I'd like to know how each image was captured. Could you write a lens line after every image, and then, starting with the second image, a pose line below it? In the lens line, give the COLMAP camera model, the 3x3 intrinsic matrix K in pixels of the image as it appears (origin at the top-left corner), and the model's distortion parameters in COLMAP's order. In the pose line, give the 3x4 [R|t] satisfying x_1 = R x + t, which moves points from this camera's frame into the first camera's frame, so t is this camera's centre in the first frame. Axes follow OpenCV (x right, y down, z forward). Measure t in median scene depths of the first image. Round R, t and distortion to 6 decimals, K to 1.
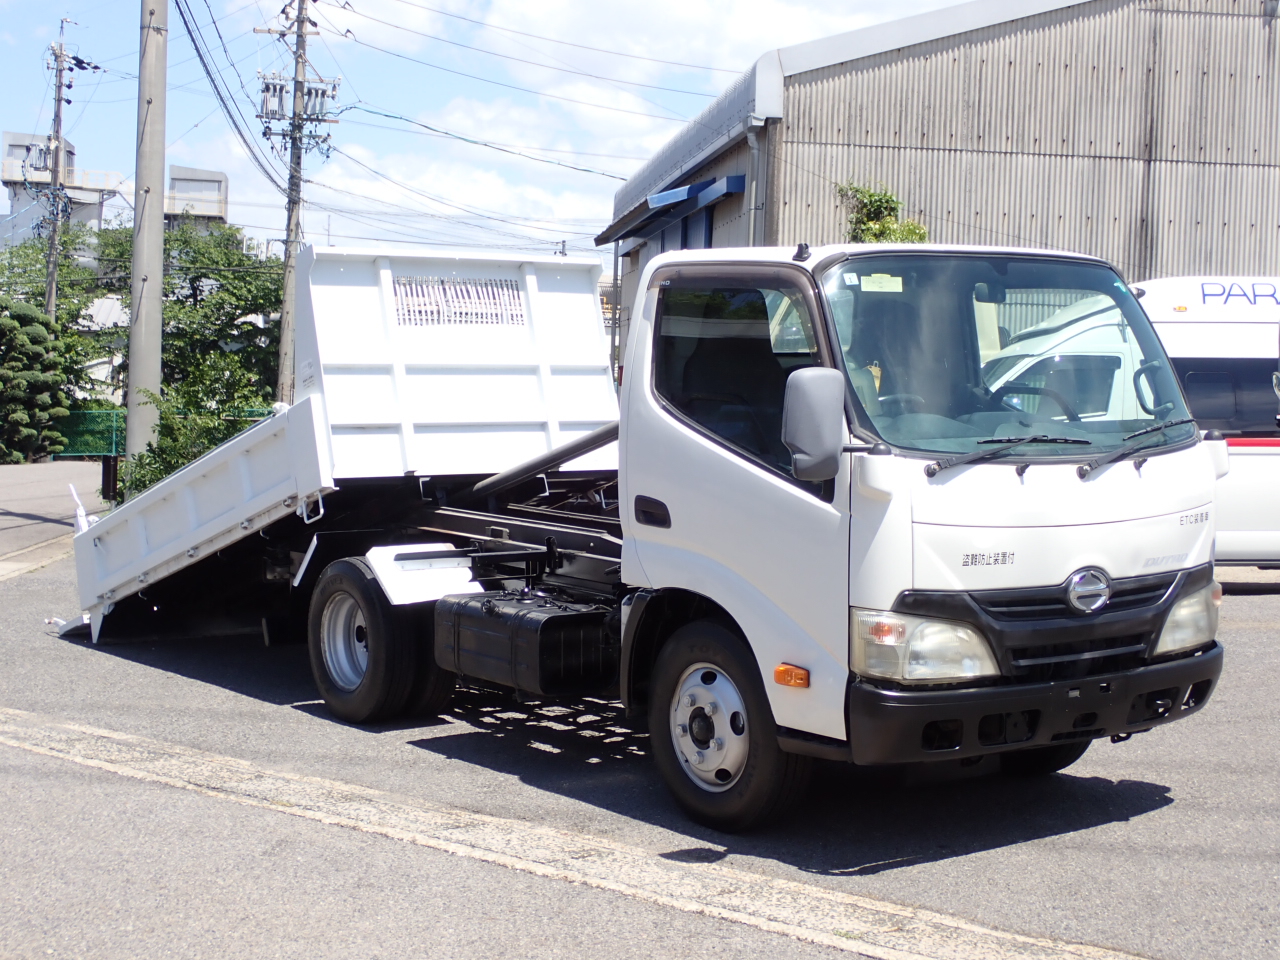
lens RADIAL K [[2047.8, 0, 640.0], [0, 2047.8, 480.0], [0, 0, 1]] dist [-0.096877, -0.116109]
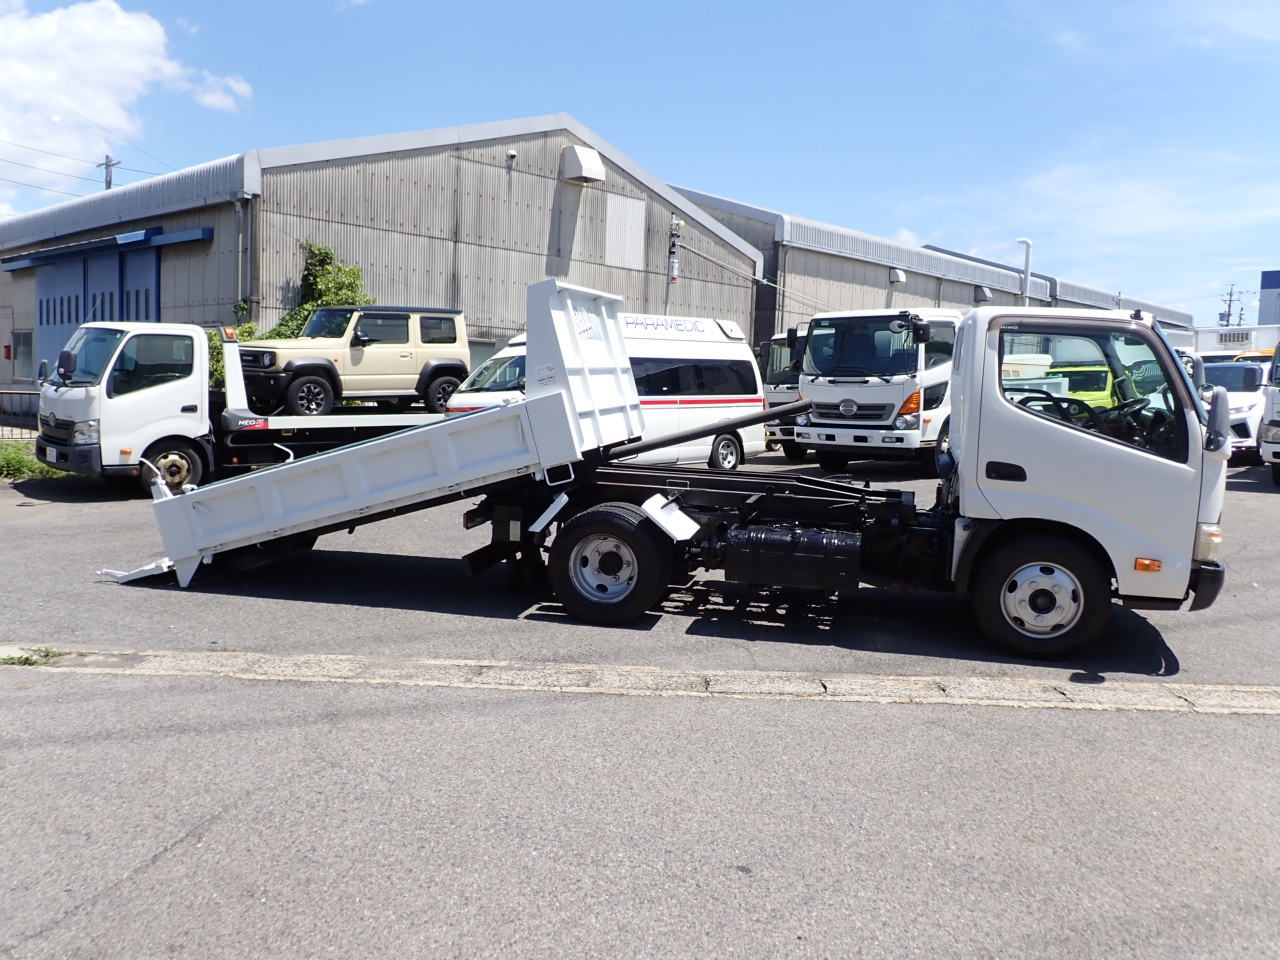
lens RADIAL K [[1031.9, 0, 640.0], [0, 1031.9, 480.0], [0, 0, 1]] dist [-0.007778, -0.004022]
pose [[0.751331, -0.059307, 0.657256, -0.881009], [0.010915, 0.996934, 0.077479, -0.052902], [-0.659836, -0.051039, 0.749675, 0.683258]]
